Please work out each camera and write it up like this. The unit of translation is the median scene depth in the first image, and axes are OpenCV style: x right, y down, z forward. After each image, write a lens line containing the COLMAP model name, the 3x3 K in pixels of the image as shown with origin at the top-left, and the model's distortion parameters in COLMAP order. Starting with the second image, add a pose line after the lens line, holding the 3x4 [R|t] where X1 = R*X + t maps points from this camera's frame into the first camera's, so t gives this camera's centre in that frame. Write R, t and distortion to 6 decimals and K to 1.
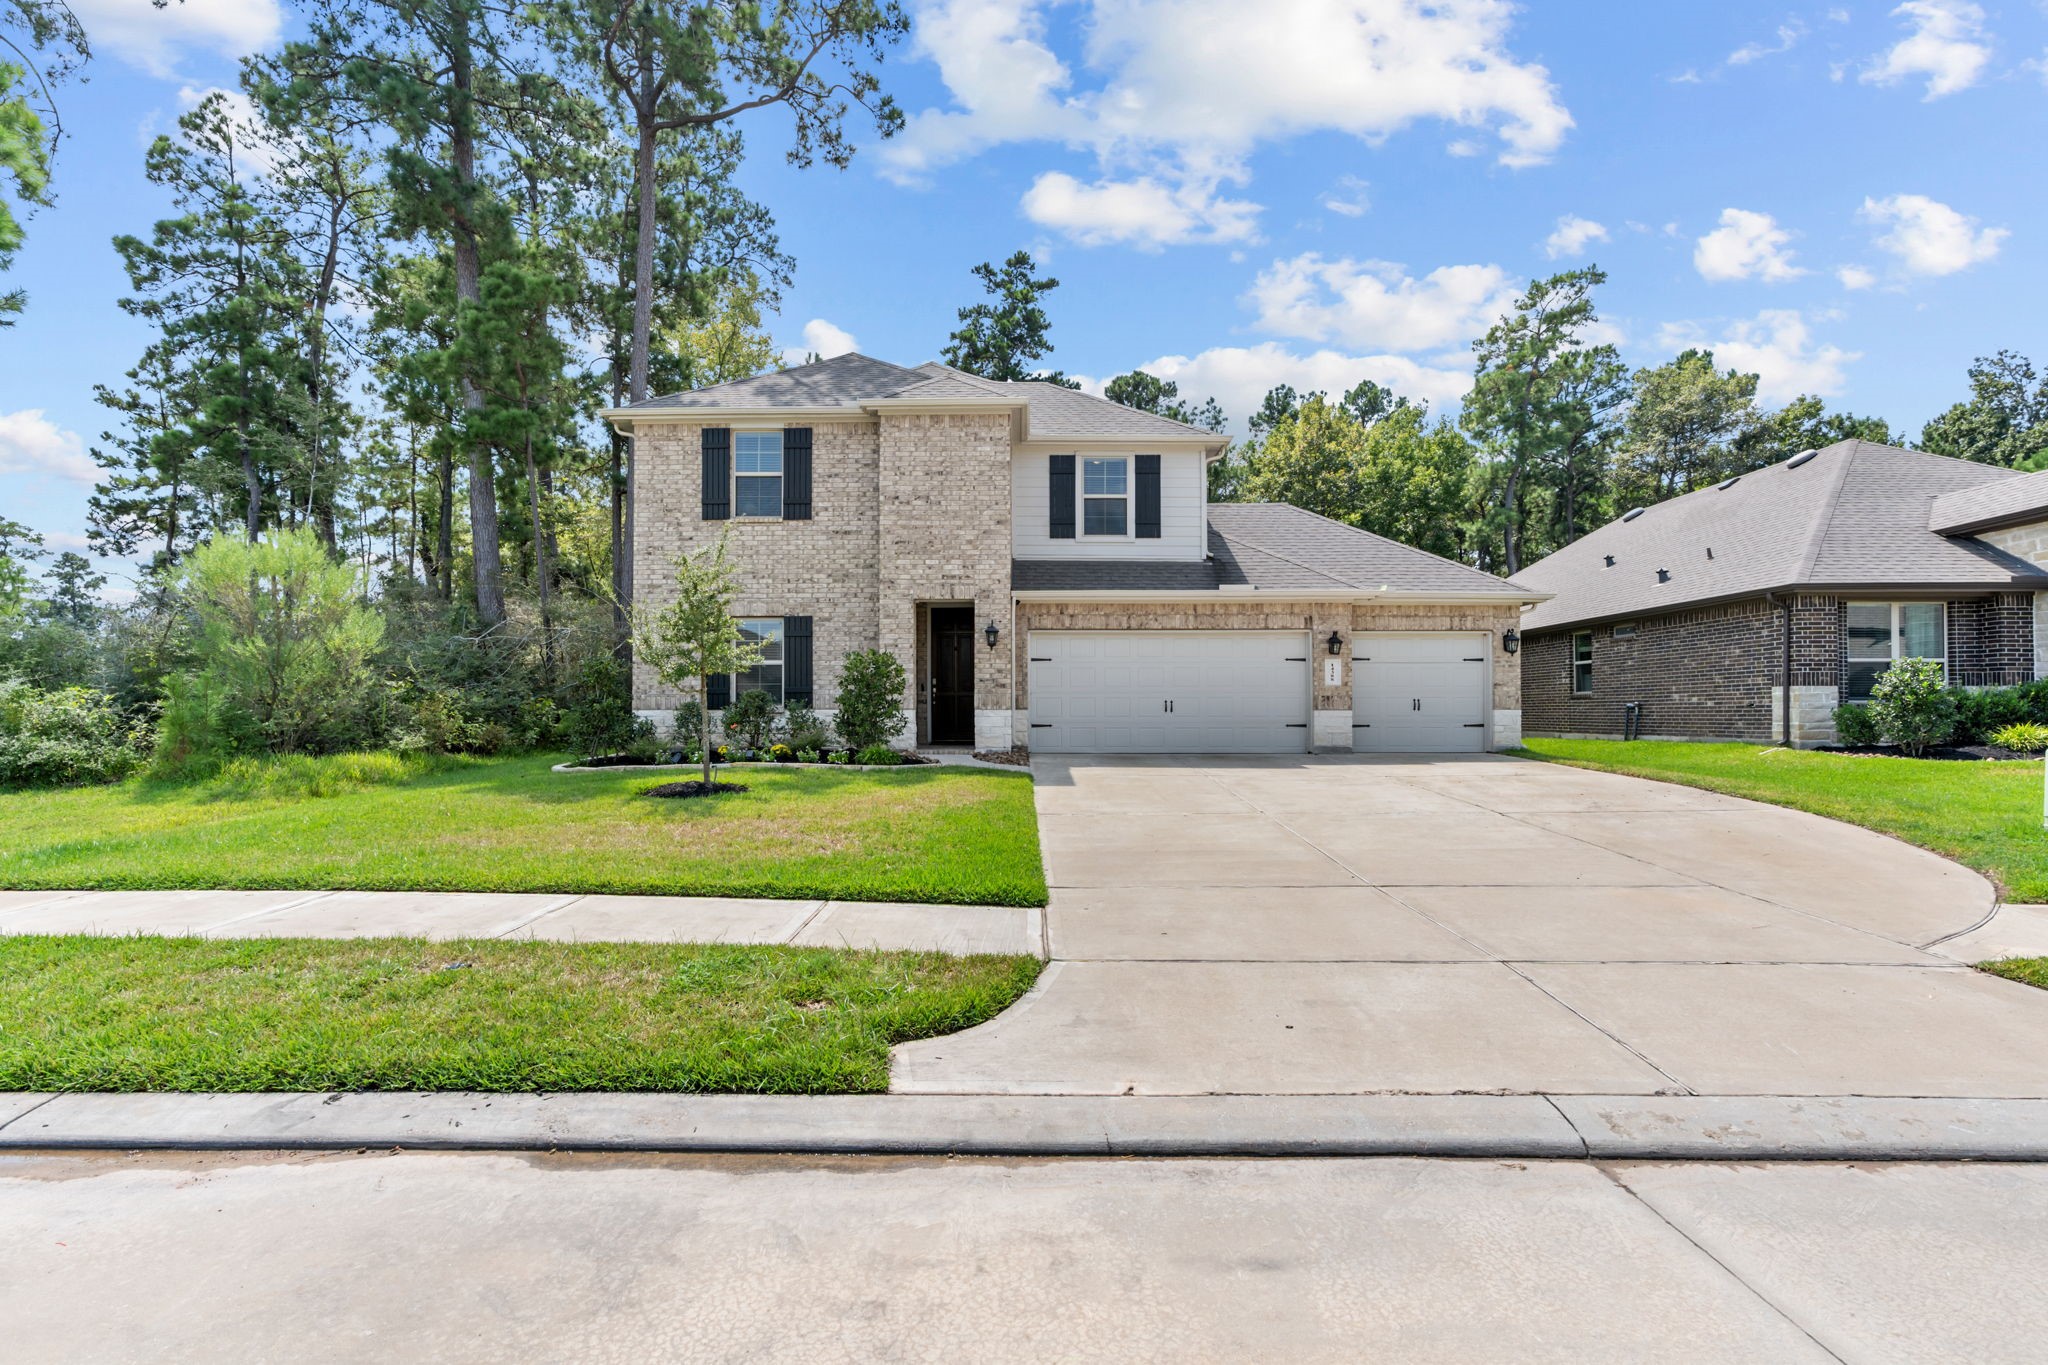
lens RADIAL K [[927.3, 0, 1022.6], [0, 927.3, 688.6], [0, 0, 1]] dist [-0.000390, 0.000700]
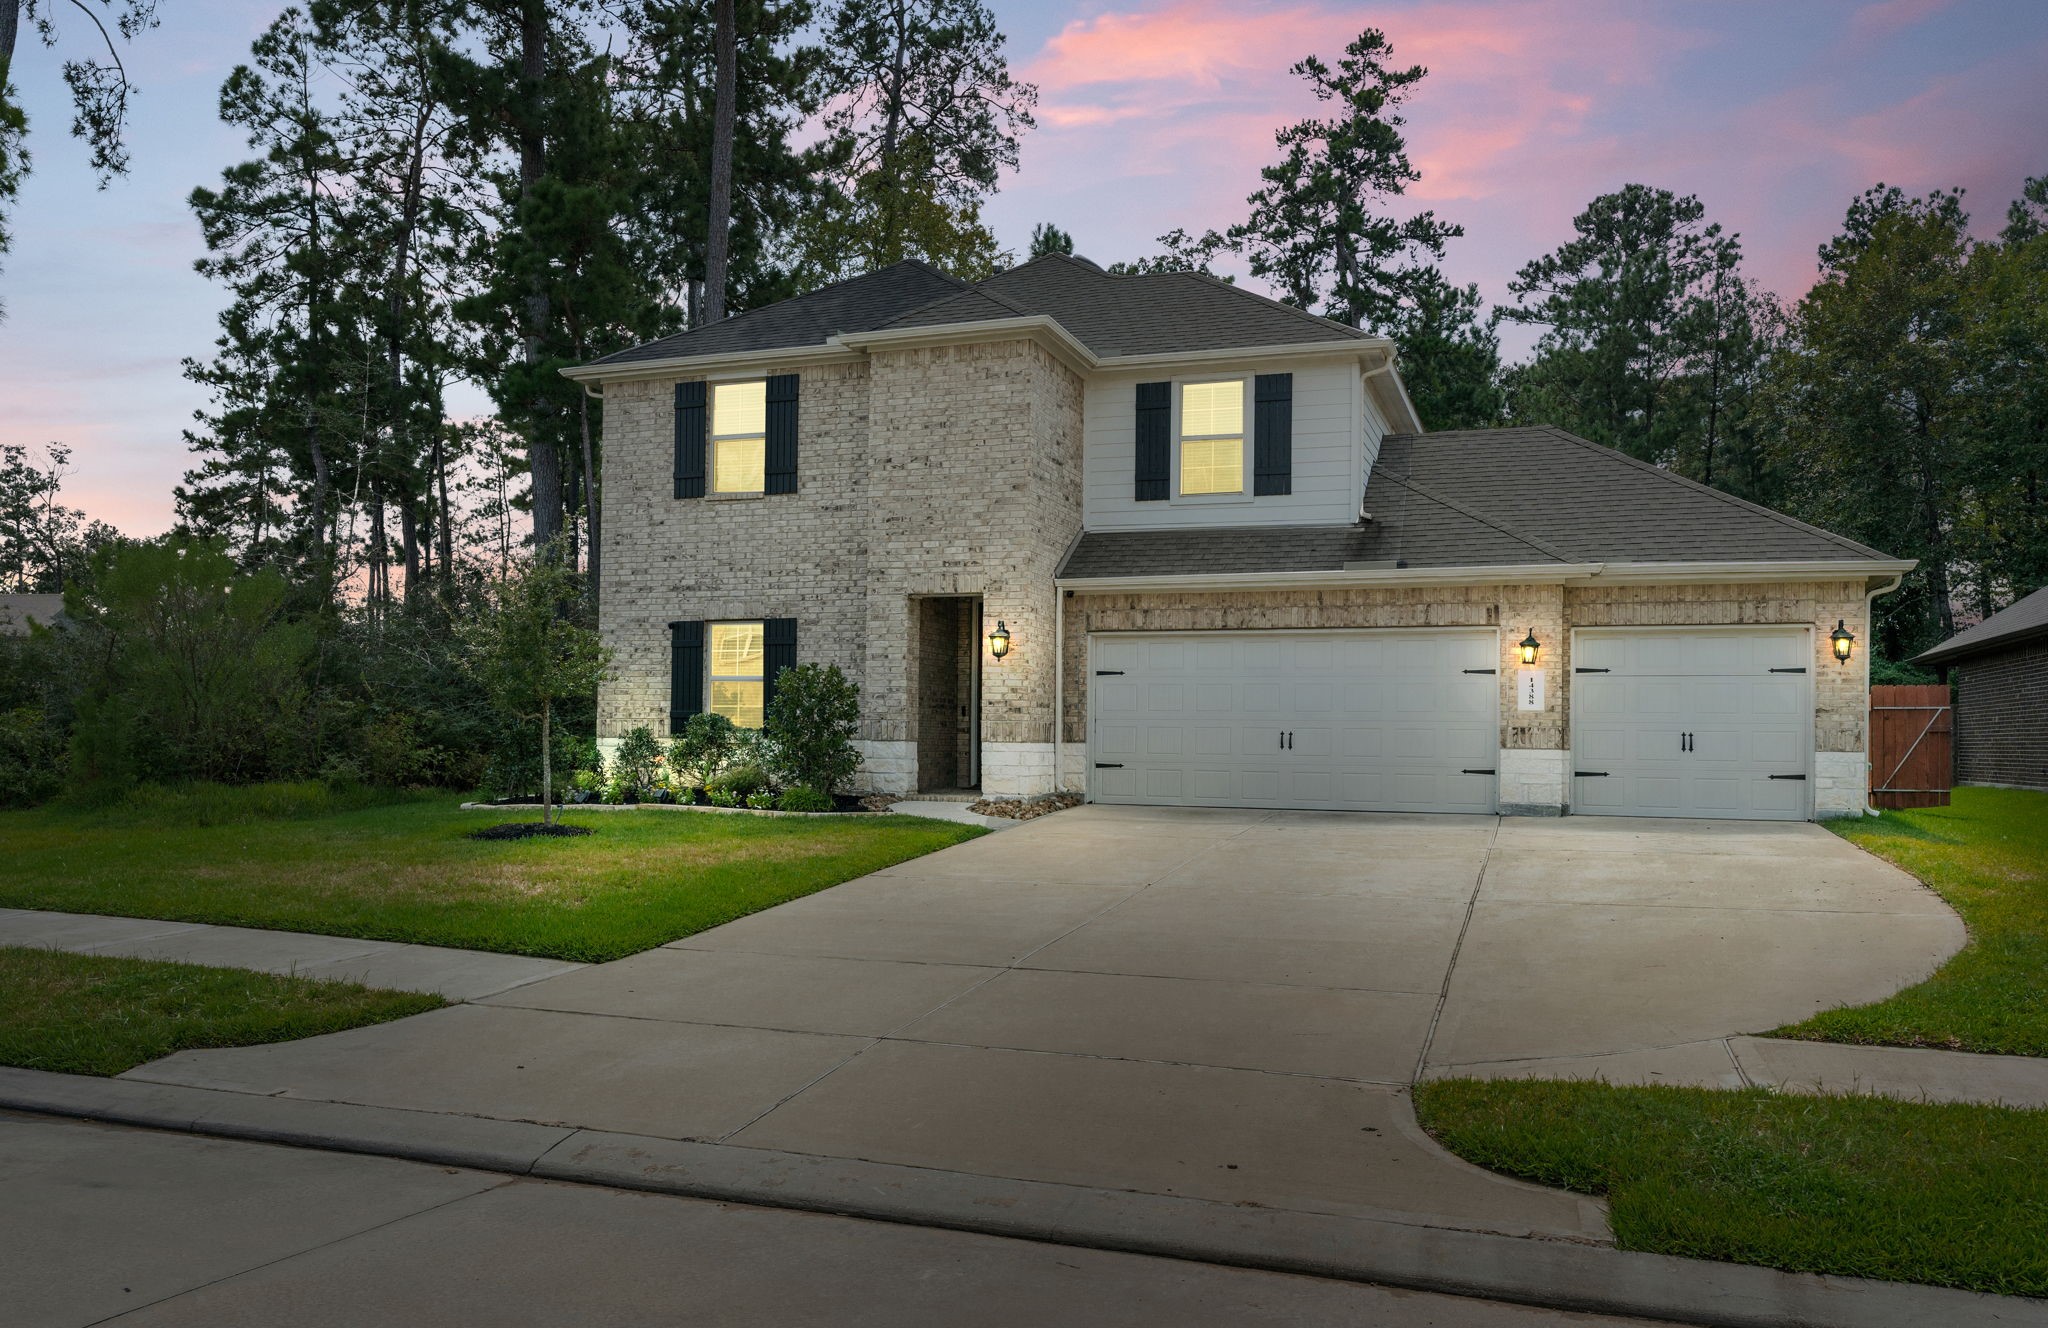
lens RADIAL K [[1434.6, 0, 1022.2], [0, 1434.6, 696.2], [0, 0, 1]] dist [0.031119, -0.034109]
pose [[0.949370, 0.002053, -0.314154, 0.306660], [-0.004644, 0.999961, -0.007500, -0.004816], [0.314126, 0.008579, 0.949342, -0.069954]]
